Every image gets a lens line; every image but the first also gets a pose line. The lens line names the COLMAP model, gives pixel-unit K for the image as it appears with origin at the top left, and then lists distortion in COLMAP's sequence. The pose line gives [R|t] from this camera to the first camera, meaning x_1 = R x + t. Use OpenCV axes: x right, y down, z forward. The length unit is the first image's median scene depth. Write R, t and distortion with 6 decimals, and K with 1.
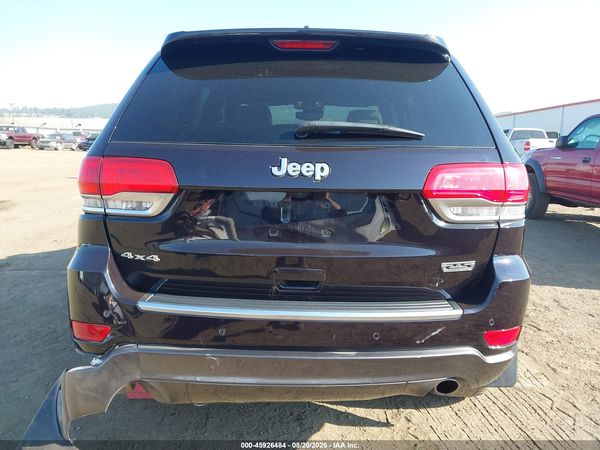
lens RADIAL K [[459.0, 0, 297.5], [0, 459.0, 217.1], [0, 0, 1]] dist [0.030040, -0.026760]
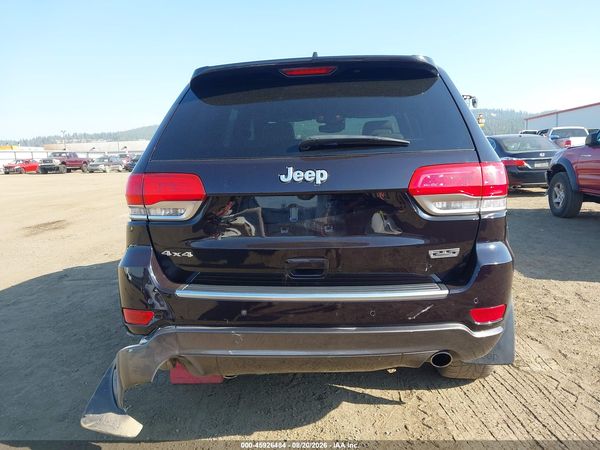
lens RADIAL K [[461.1, 0, 301.6], [0, 461.1, 211.3], [0, 0, 1]] dist [0.033401, -0.008969]
pose [[0.995942, -0.040704, -0.080261, 0.077334], [0.037590, 0.998495, -0.039940, 0.030392], [0.081766, 0.036761, 0.995973, -0.166481]]
